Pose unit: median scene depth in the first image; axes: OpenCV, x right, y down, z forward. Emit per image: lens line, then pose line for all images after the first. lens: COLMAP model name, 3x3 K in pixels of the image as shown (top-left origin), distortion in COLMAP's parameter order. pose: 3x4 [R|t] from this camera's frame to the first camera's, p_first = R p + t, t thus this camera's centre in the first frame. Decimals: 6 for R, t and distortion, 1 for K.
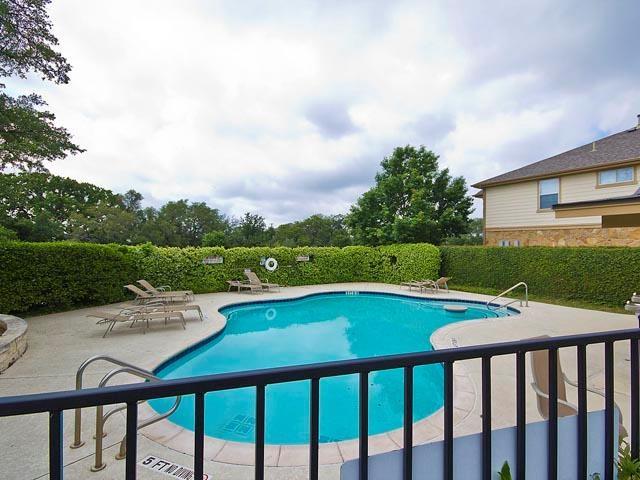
lens RADIAL K [[336.5, 0, 318.8], [0, 336.5, 242.2], [0, 0, 1]] dist [-0.005319, 0.001067]
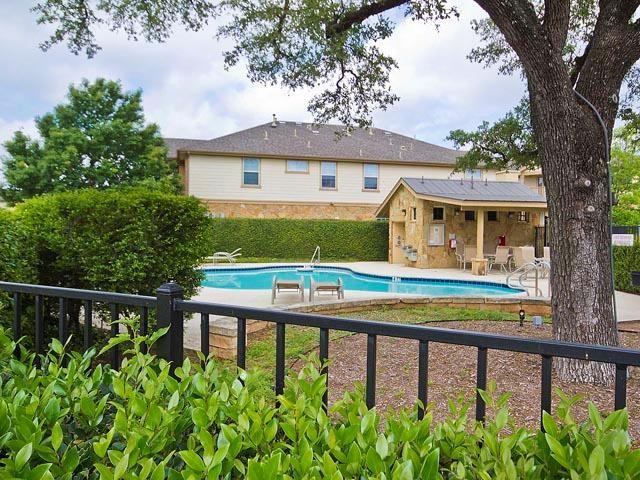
lens RADIAL K [[333.4, 0, 320.1], [0, 333.4, 239.9], [0, 0, 1]] dist [-0.000551, -0.000035]
pose [[0.450418, -0.046843, 0.891588, -0.567908], [-0.026040, 0.997509, 0.065563, 0.011026], [-0.892438, -0.052747, 0.448076, 0.733955]]
